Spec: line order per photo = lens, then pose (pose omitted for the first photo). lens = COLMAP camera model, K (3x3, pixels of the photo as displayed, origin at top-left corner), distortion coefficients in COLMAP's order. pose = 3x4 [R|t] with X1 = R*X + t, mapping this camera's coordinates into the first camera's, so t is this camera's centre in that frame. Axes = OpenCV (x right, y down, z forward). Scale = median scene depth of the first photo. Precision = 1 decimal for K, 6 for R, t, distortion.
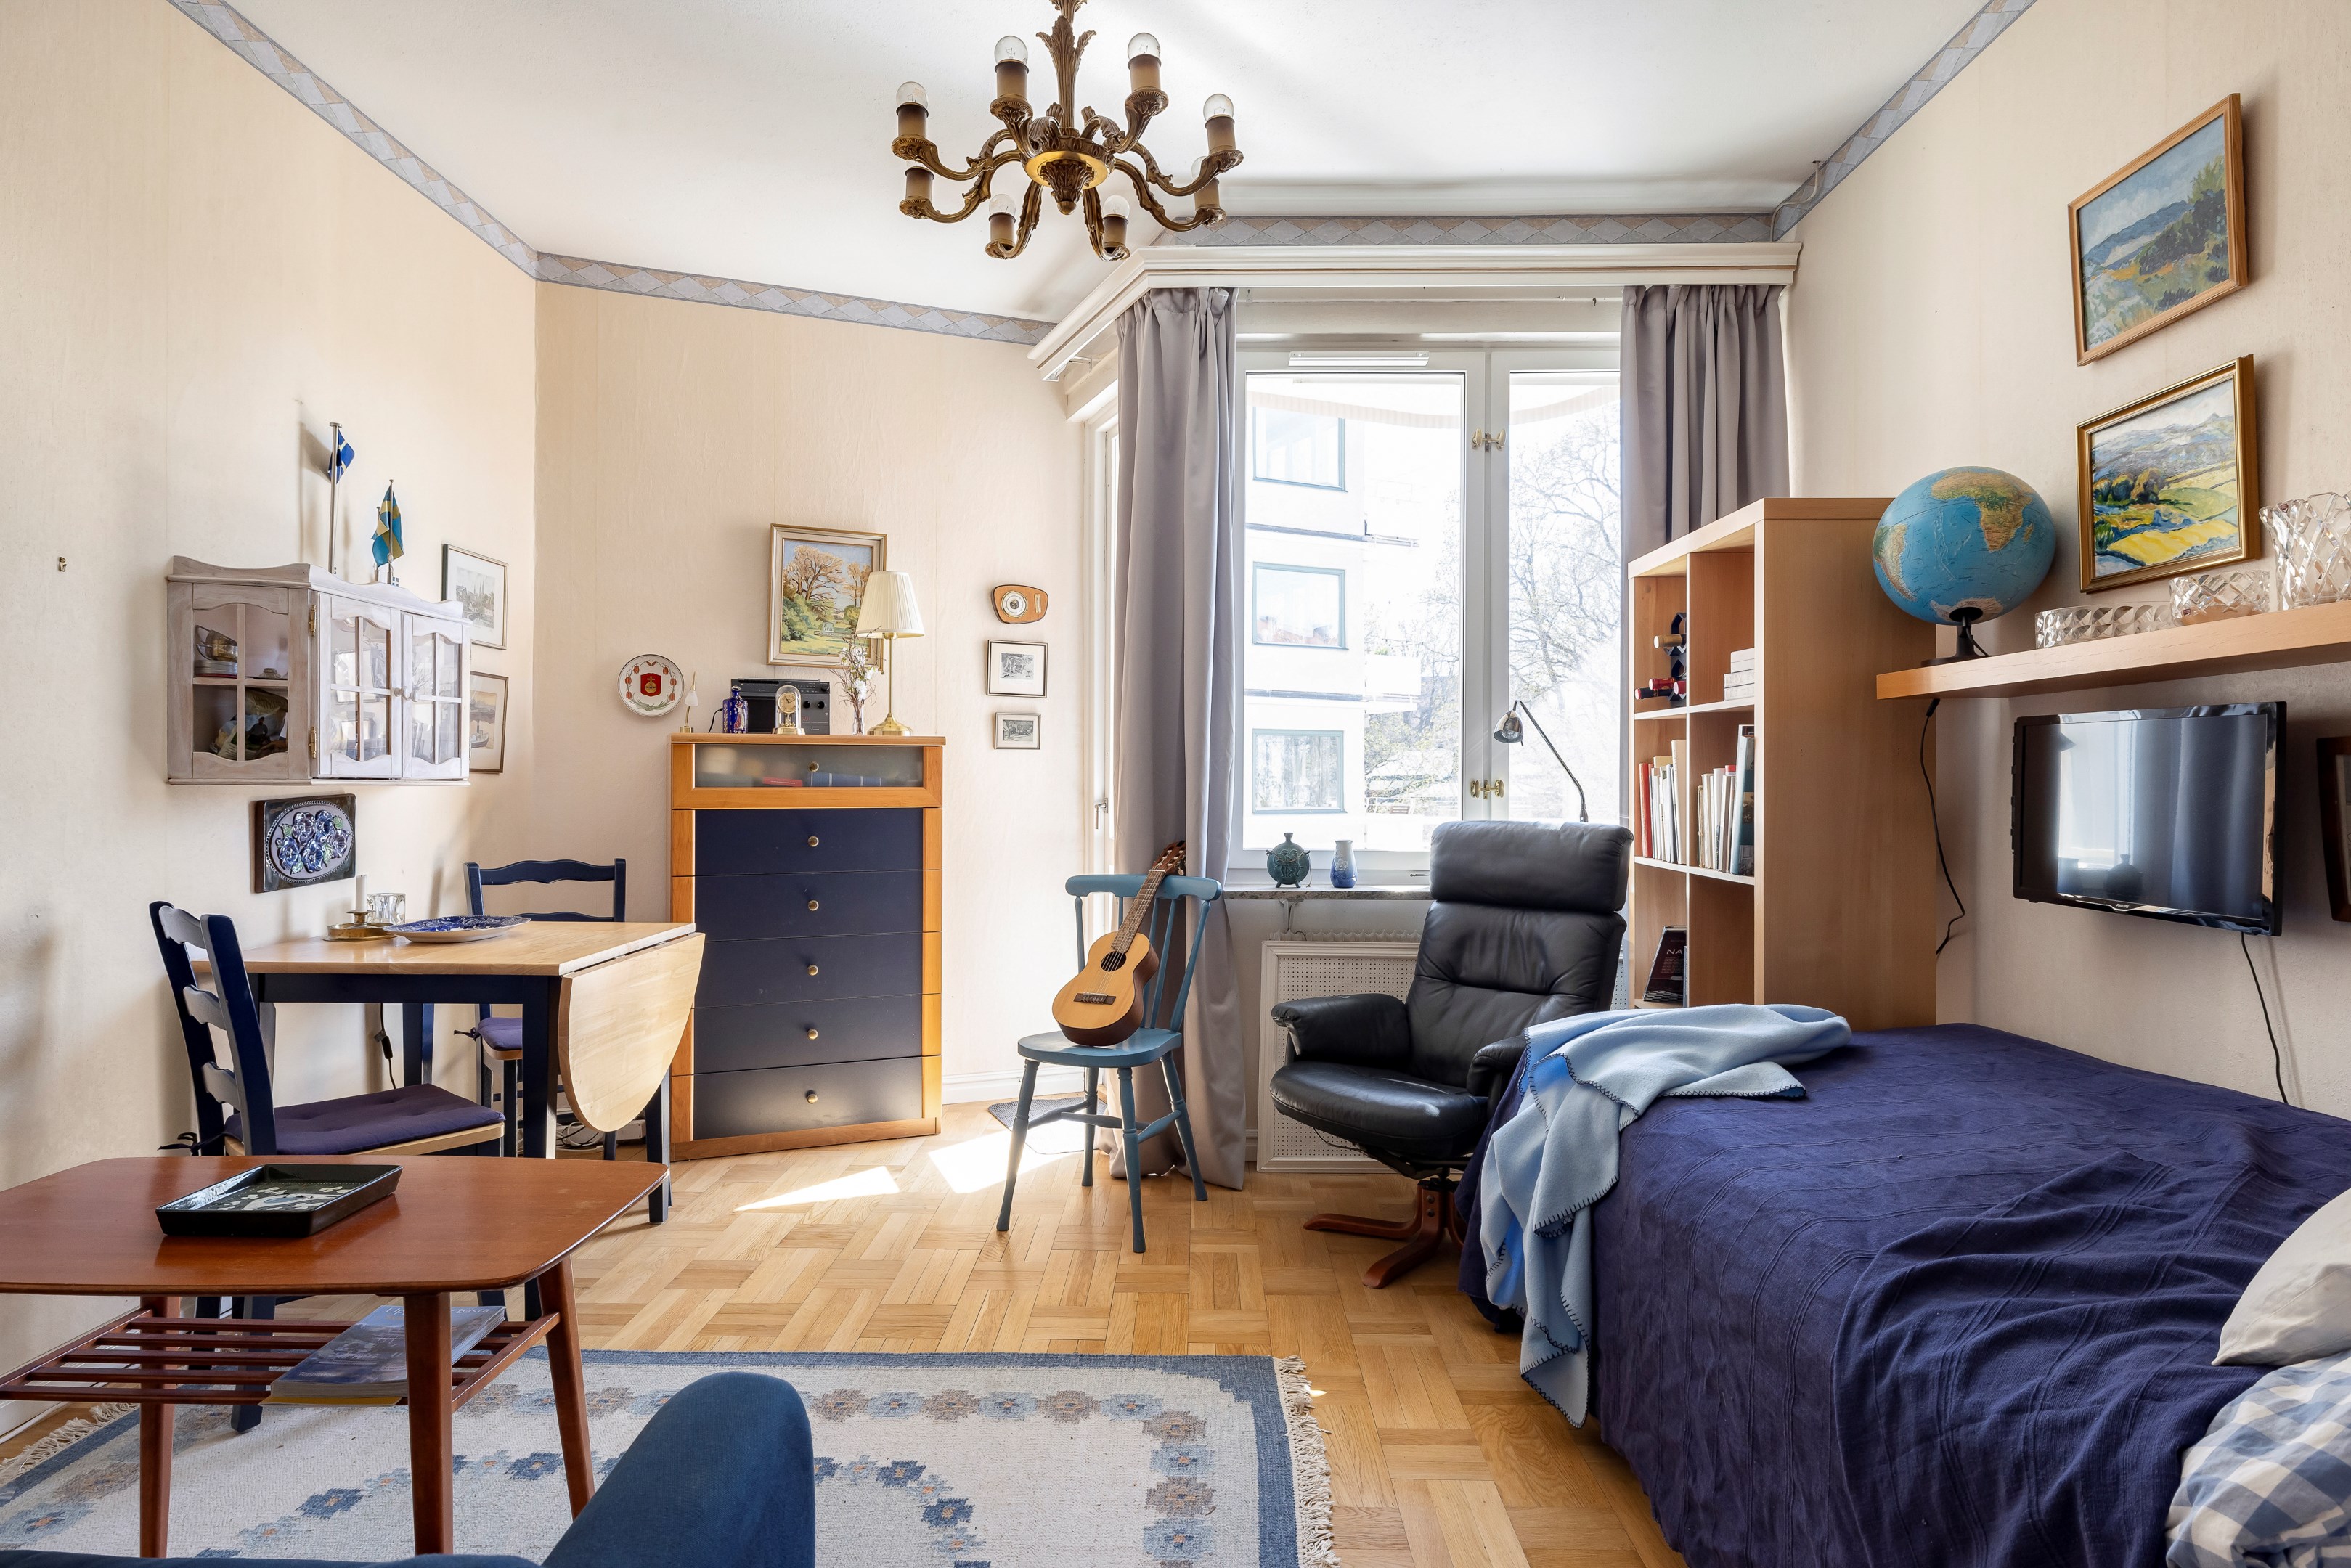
lens RADIAL K [[1327.3, 0, 1174.2], [0, 1327.3, 770.3], [0, 0, 1]] dist [-0.002593, 0.000284]
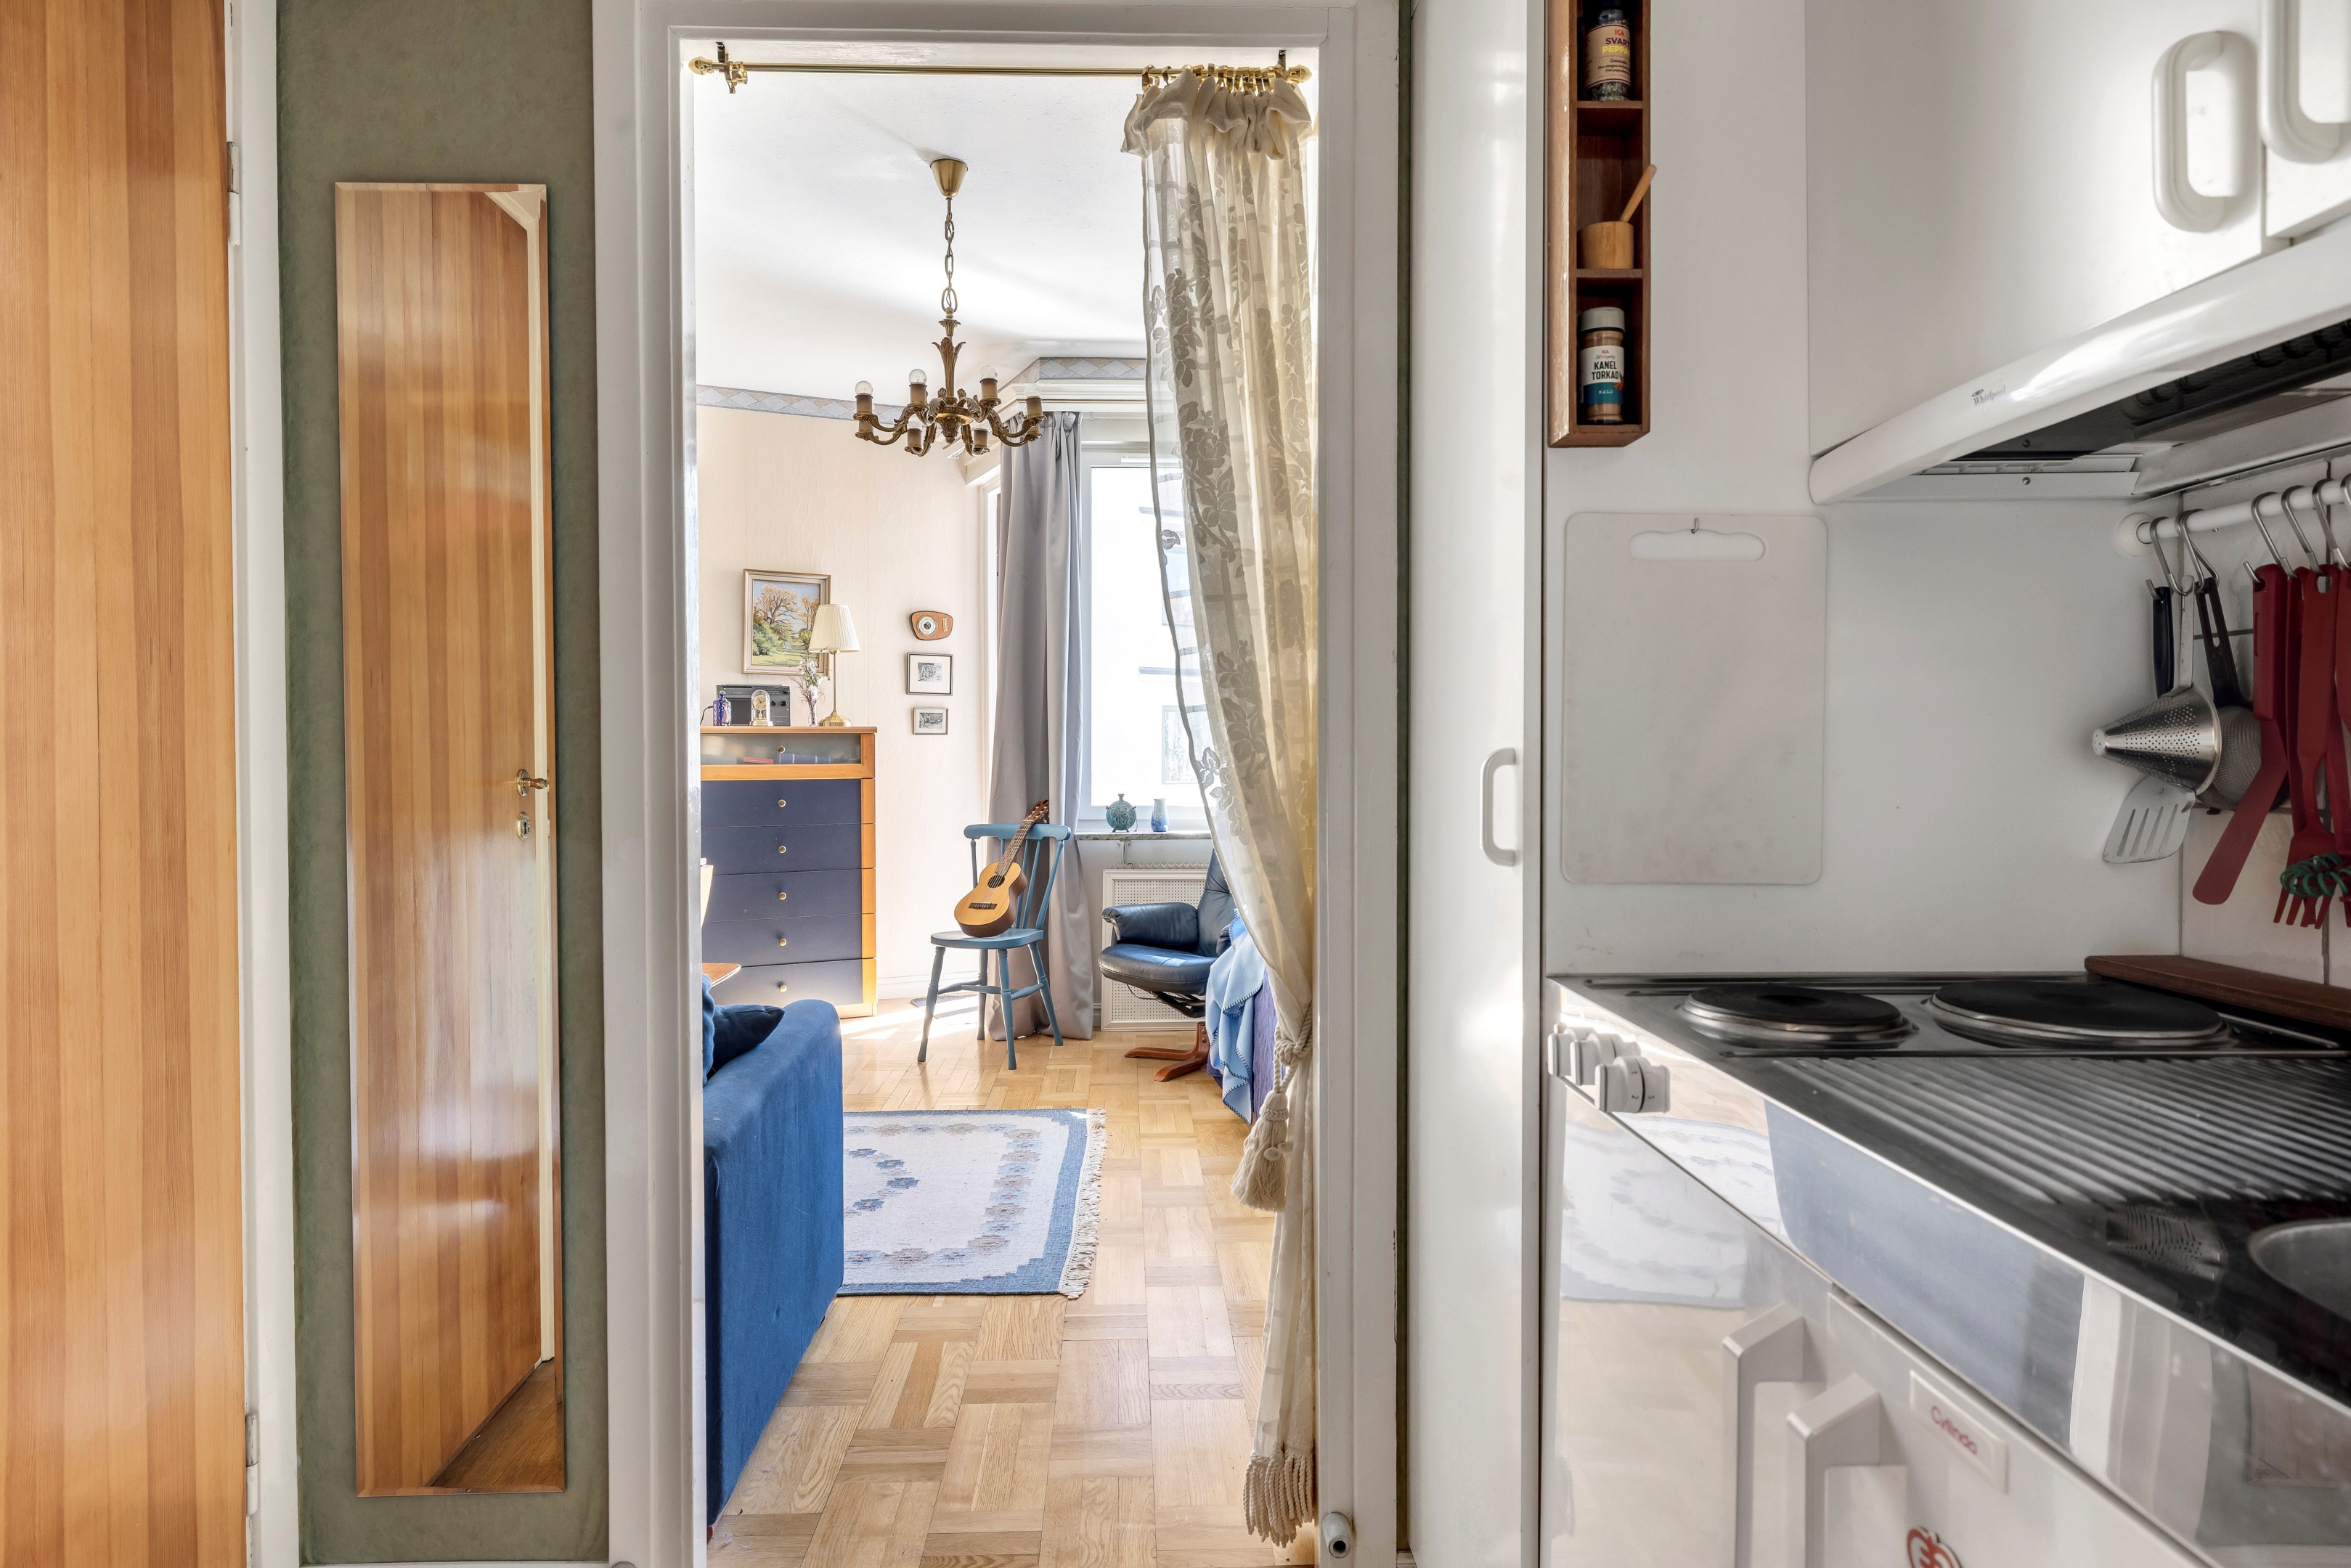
lens RADIAL K [[1366.6, 0, 1173.9], [0, 1366.6, 767.8], [0, 0, 1]] dist [0.002570, 0.000222]
pose [[0.998554, -0.006957, 0.053299, 0.071244], [0.006014, 0.999823, 0.017845, -0.007566], [-0.053414, -0.017499, 0.998419, -0.519003]]
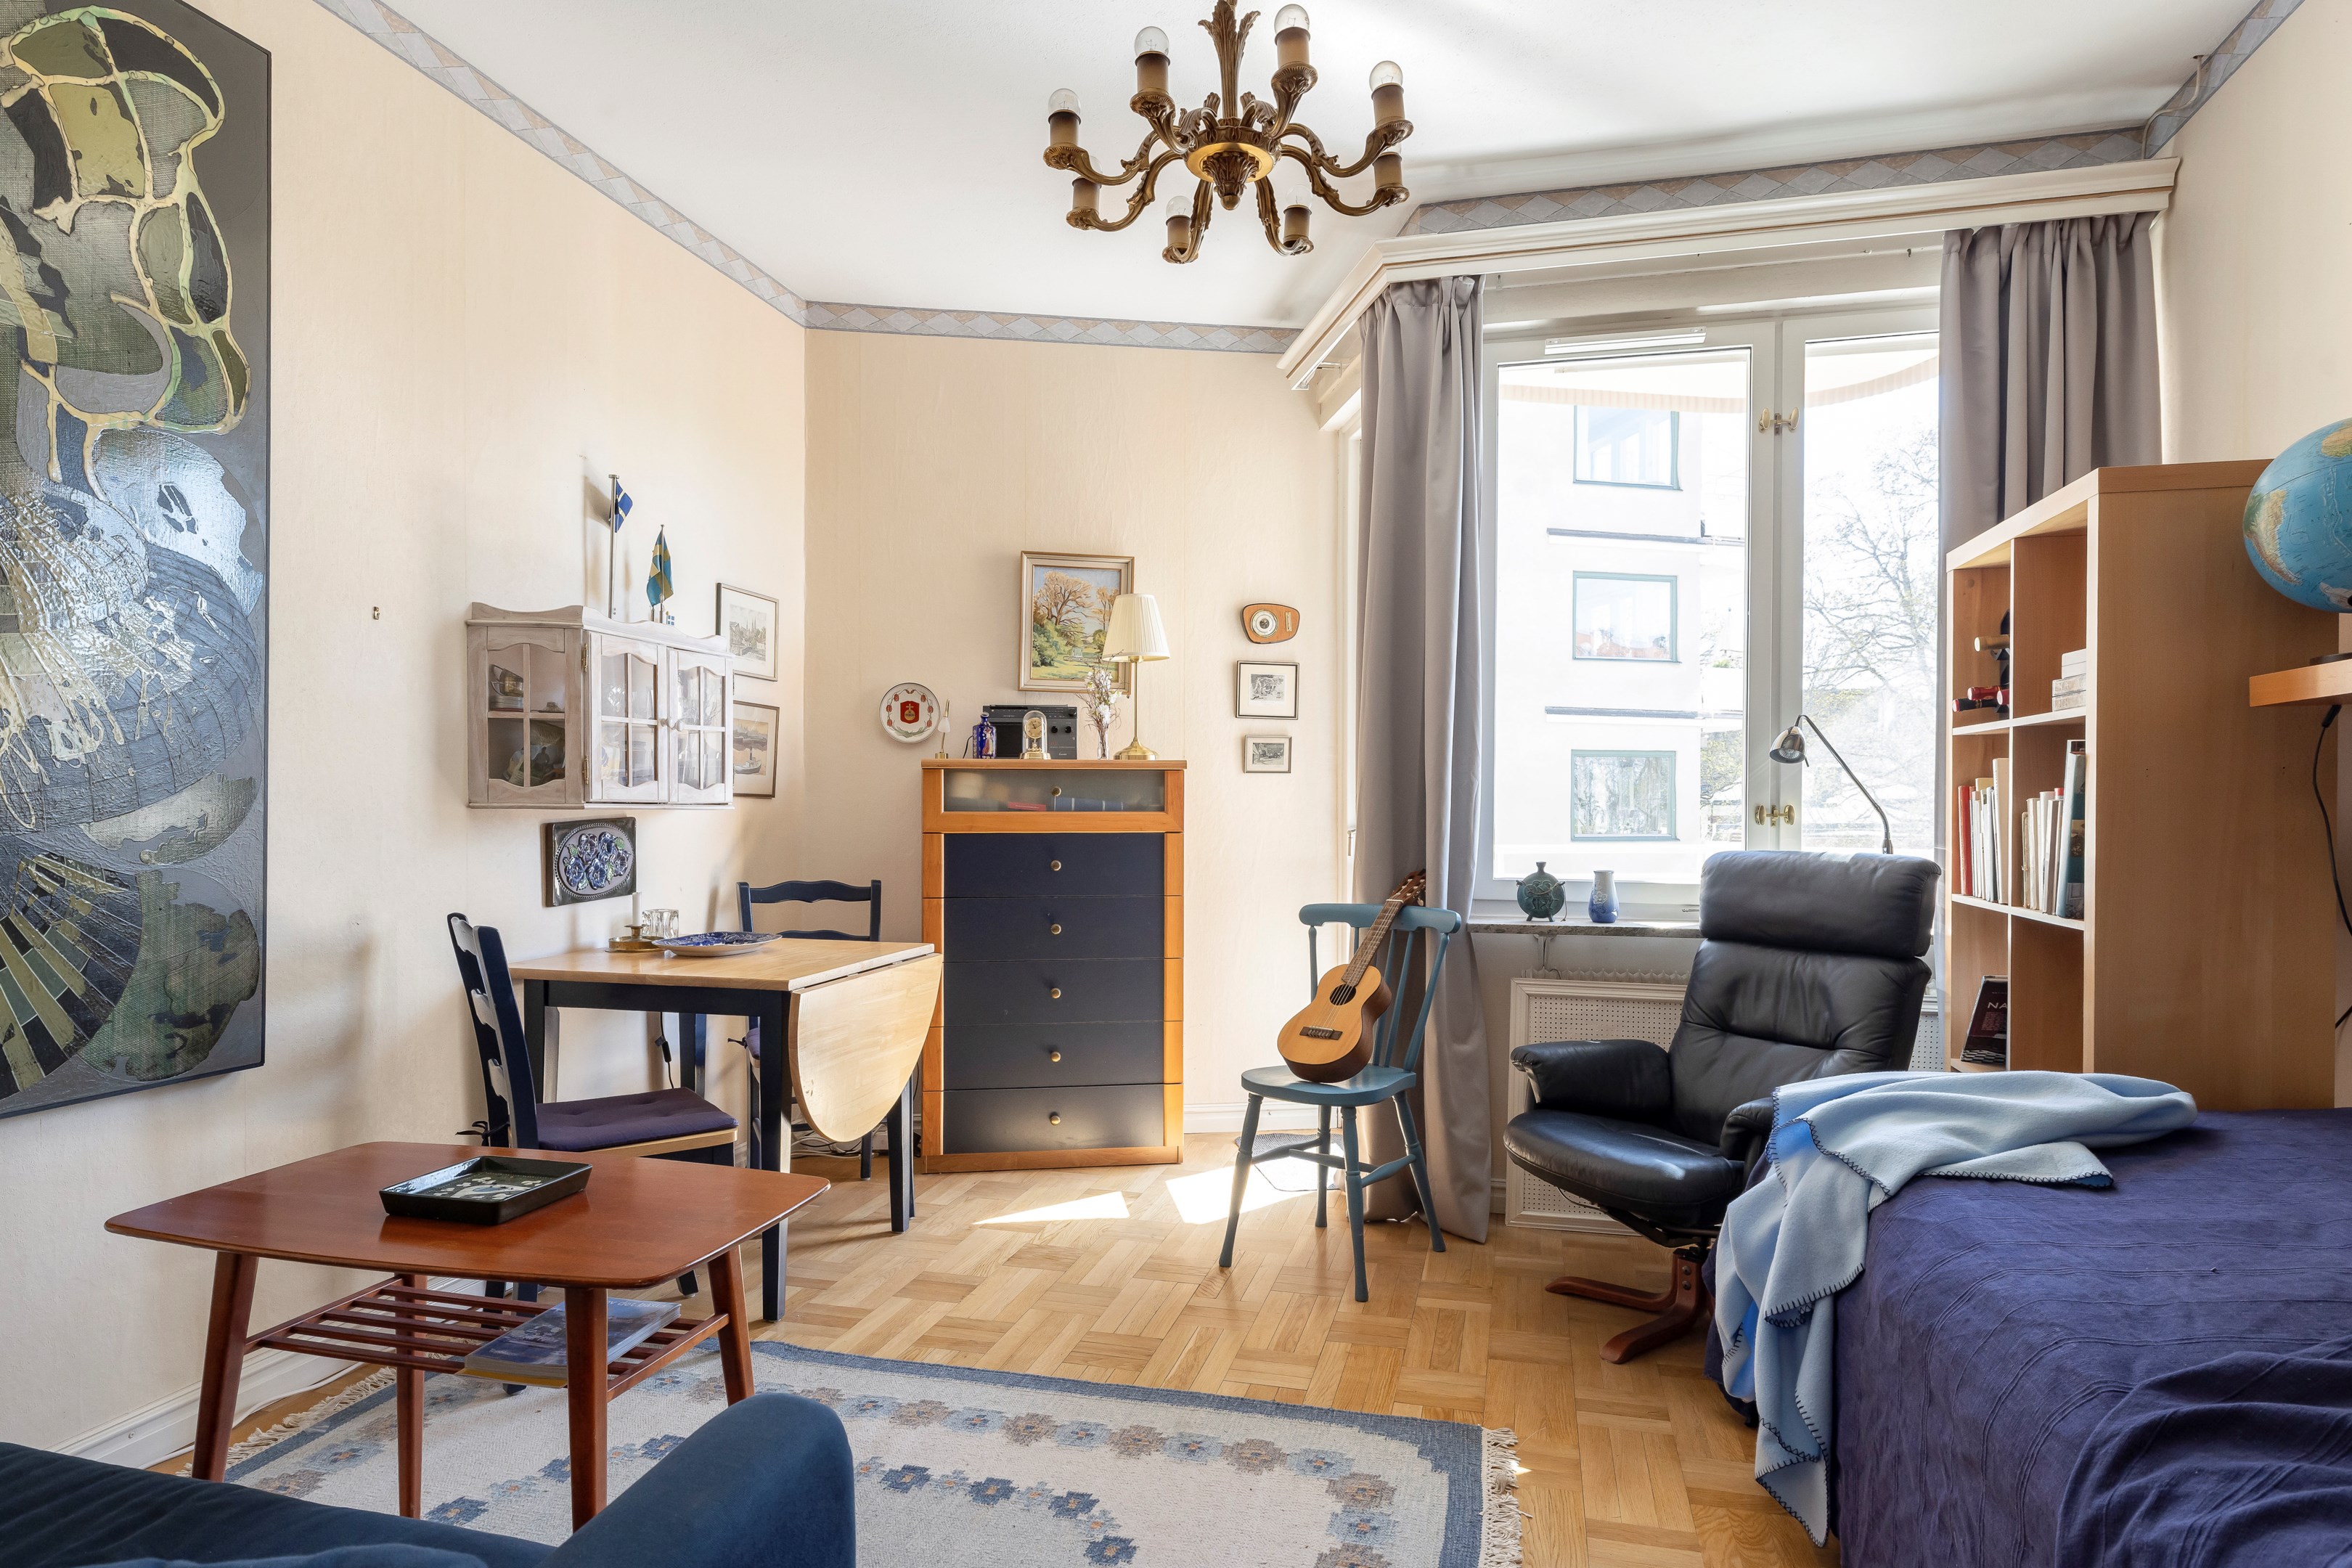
lens RADIAL K [[1356.5, 0, 1170.3], [0, 1356.5, 811.3], [0, 0, 1]] dist [-0.001609, -0.000591]
pose [[0.971816, 0.001905, -0.235735, 0.063710], [0.001022, 0.999924, 0.012292, -0.000127], [0.235740, -0.012187, 0.971740, 0.024376]]
